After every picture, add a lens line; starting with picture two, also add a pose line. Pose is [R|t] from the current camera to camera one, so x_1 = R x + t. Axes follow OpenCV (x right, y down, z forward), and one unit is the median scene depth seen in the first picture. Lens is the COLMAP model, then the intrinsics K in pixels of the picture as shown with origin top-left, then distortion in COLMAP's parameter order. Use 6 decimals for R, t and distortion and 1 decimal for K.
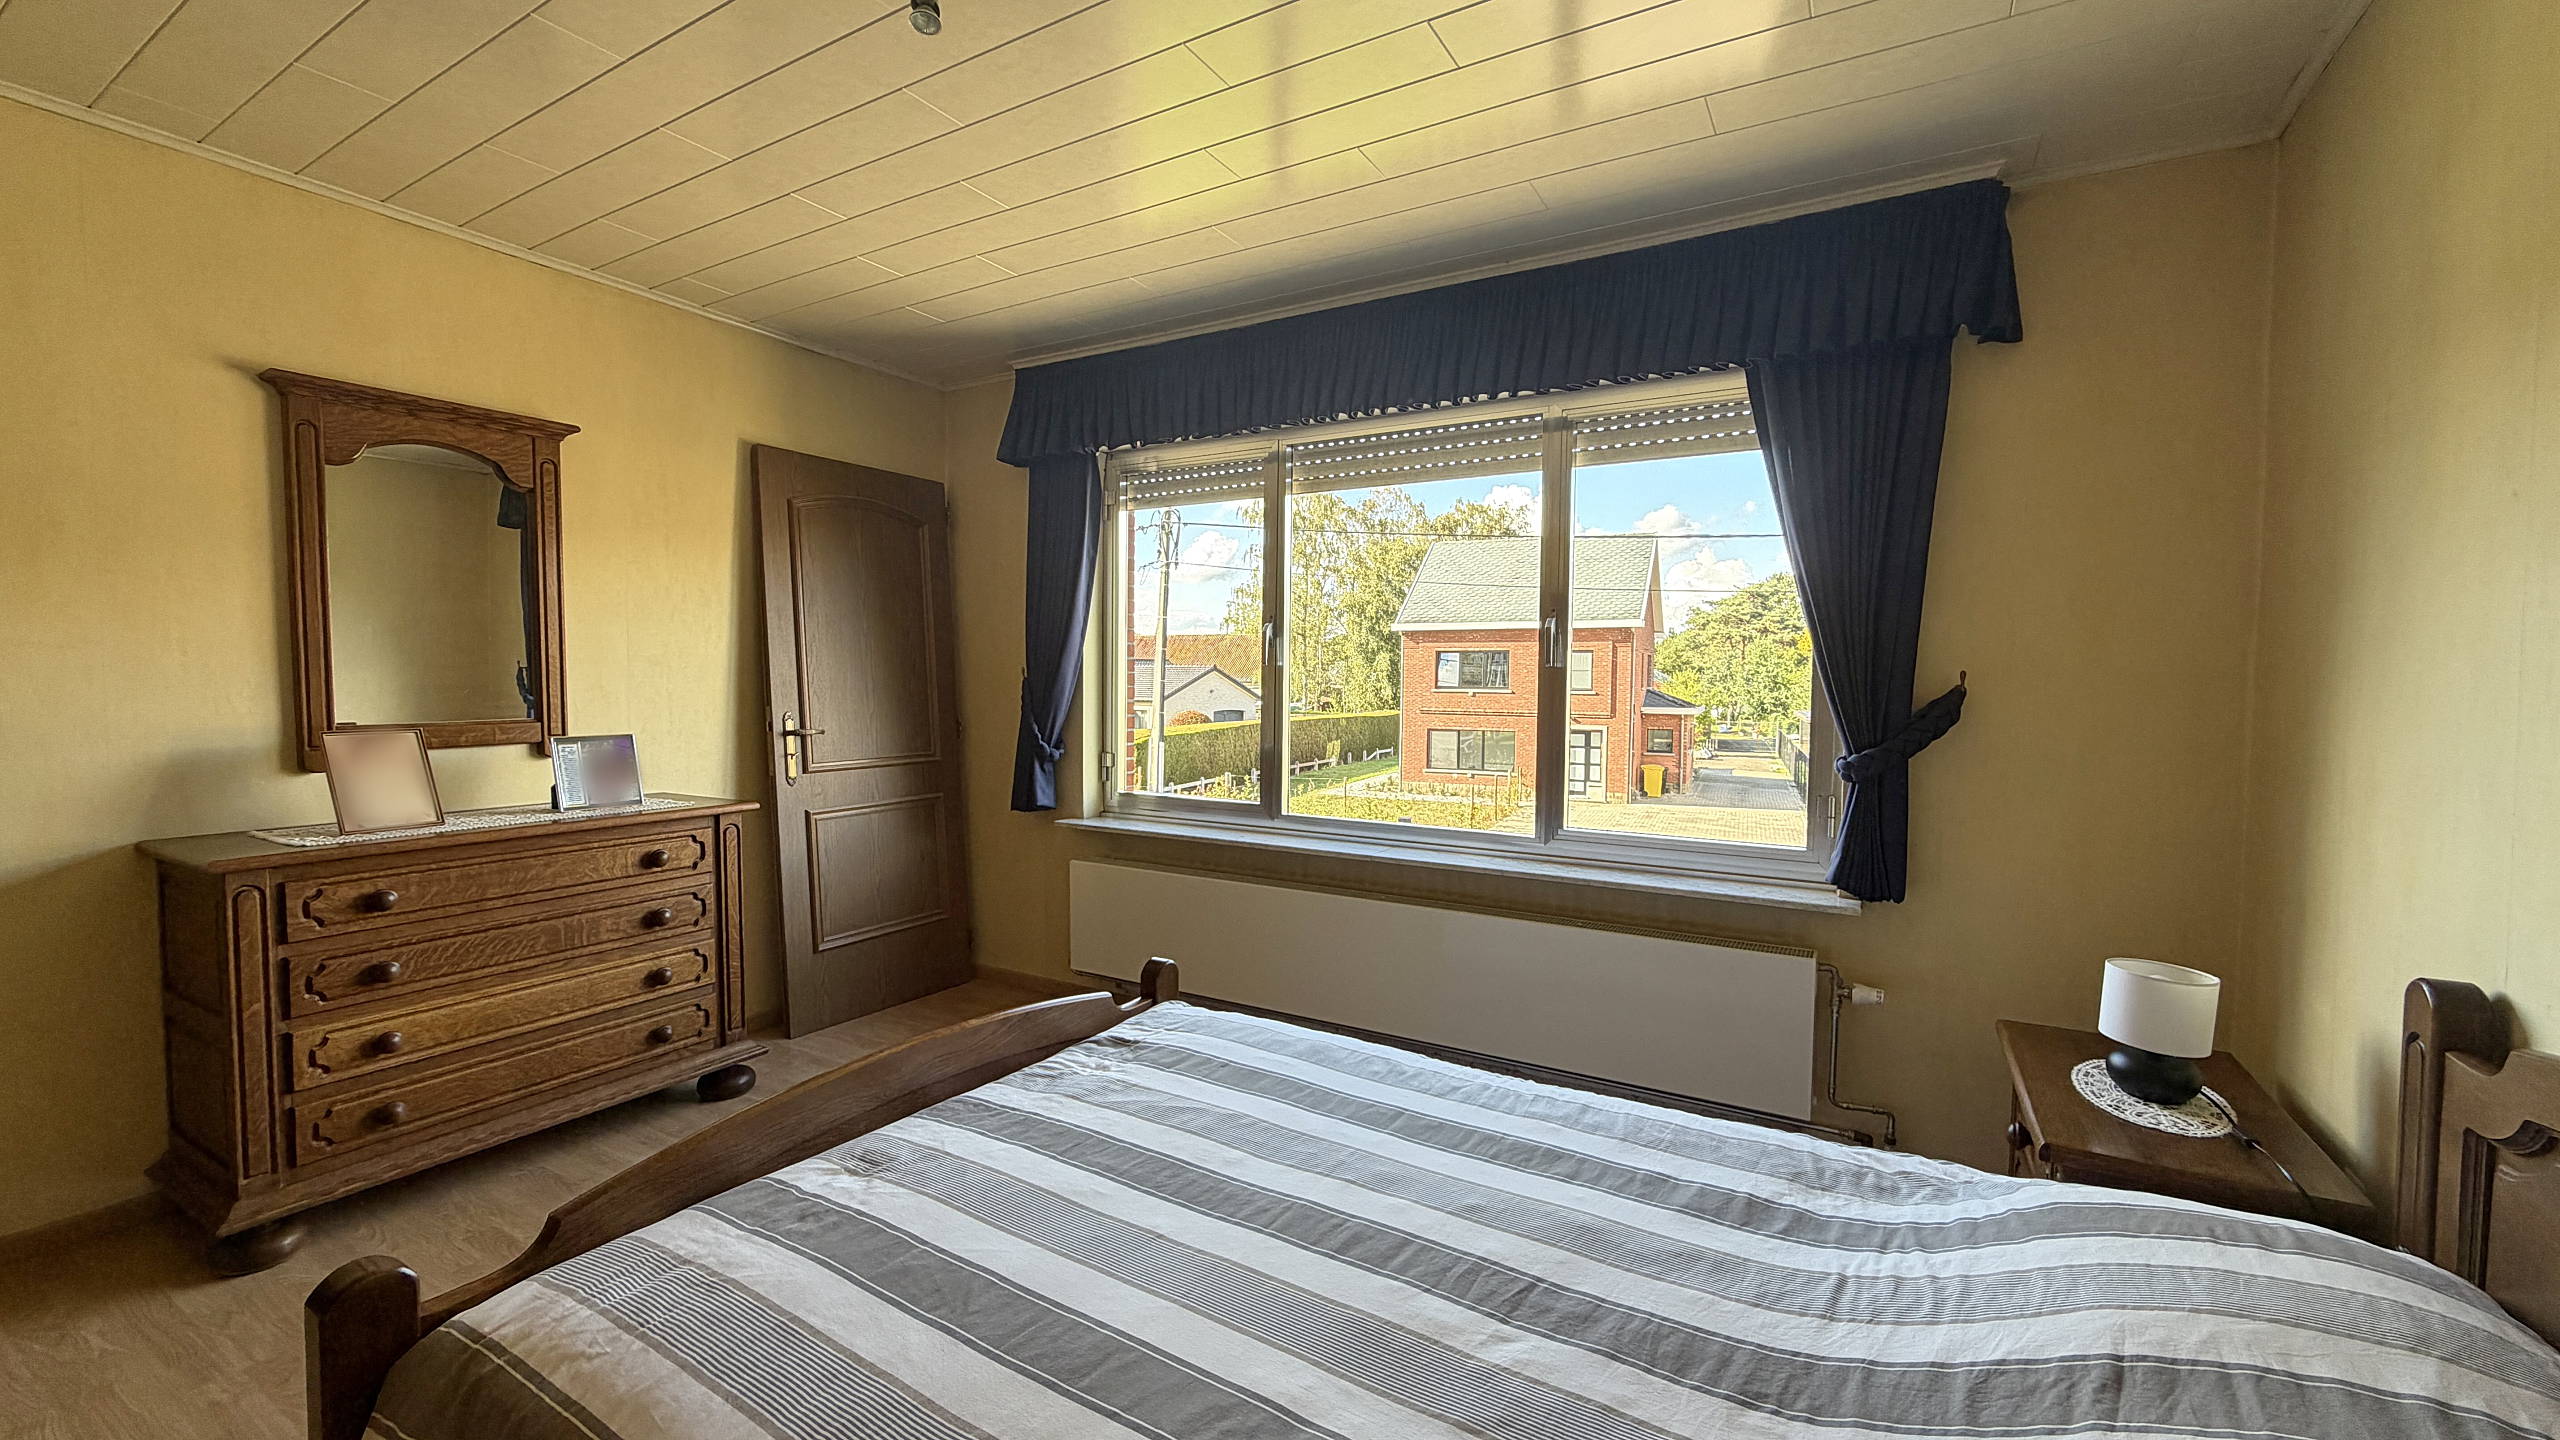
lens RADIAL K [[1014.2, 0, 1266.7], [0, 1014.2, 719.5], [0, 0, 1]] dist [-0.001029, 0.000580]
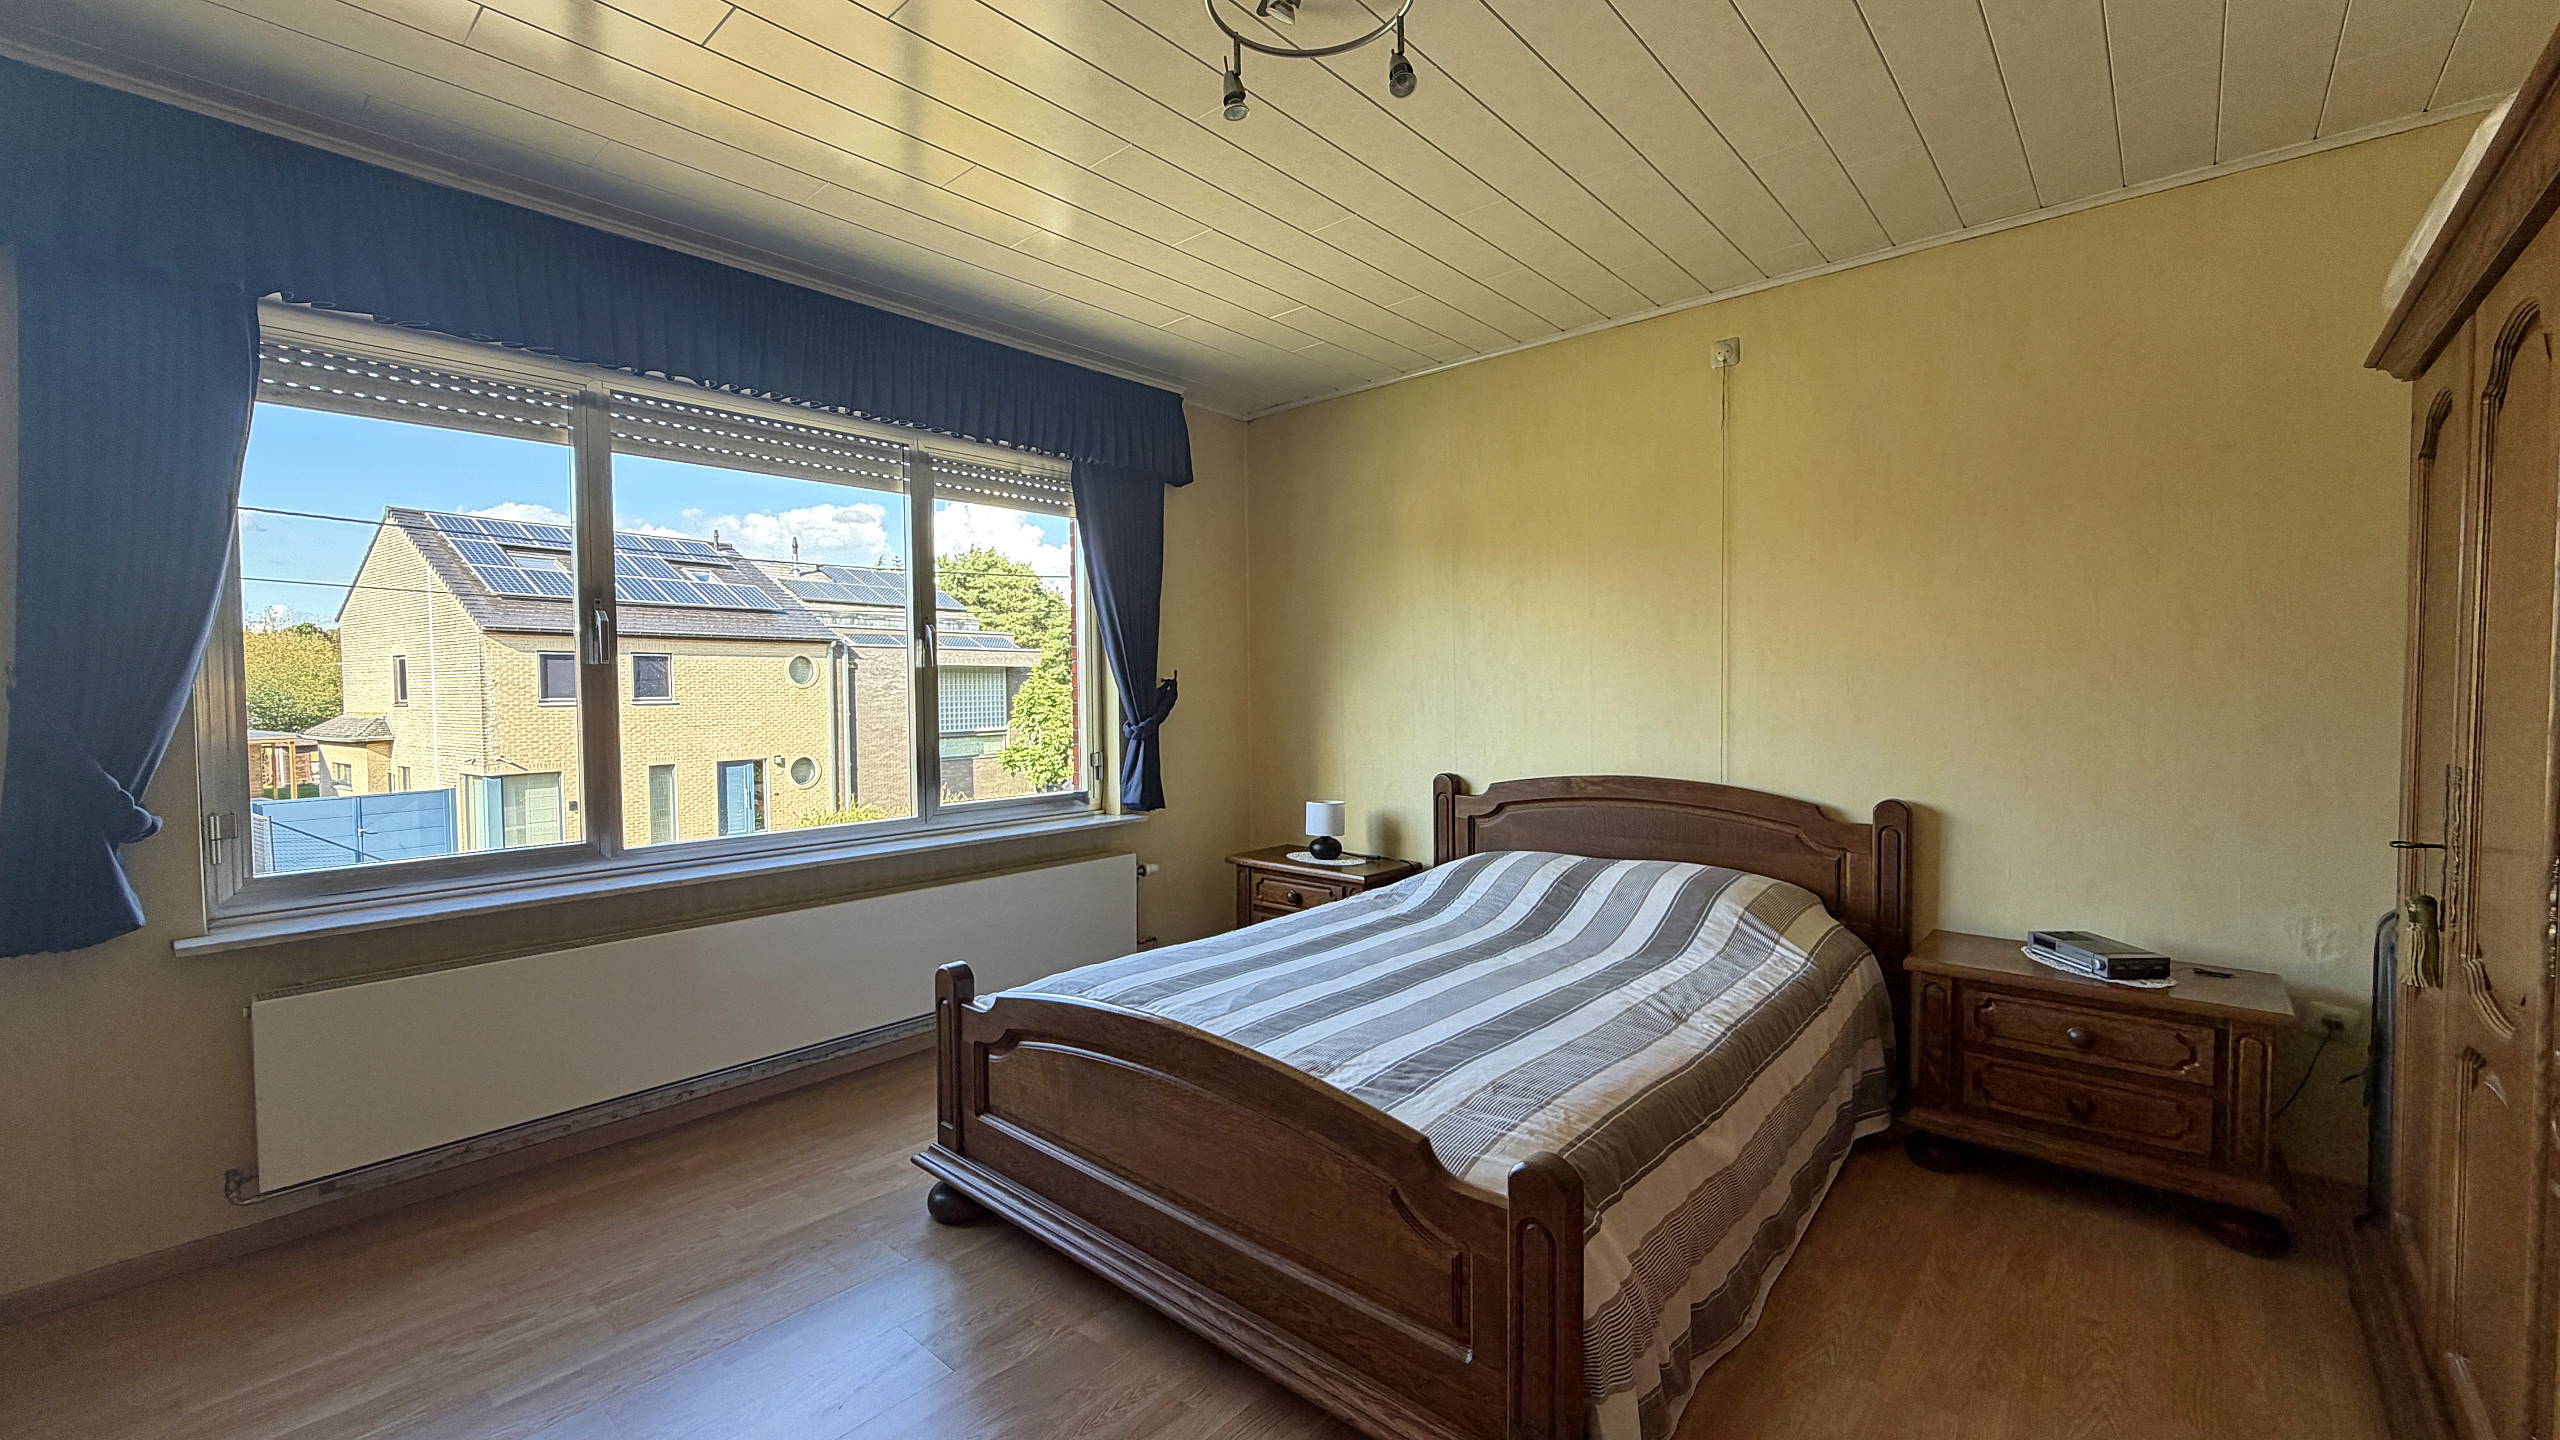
lens RADIAL K [[1014.2, 0, 1267.3], [0, 1014.2, 717.8], [0, 0, 1]] dist [-0.001029, 0.000580]
pose [[0.197469, -0.043149, 0.979359, -0.793578], [0.053613, 0.998011, 0.033161, -0.011773], [-0.978842, 0.045958, 0.199390, 0.400979]]
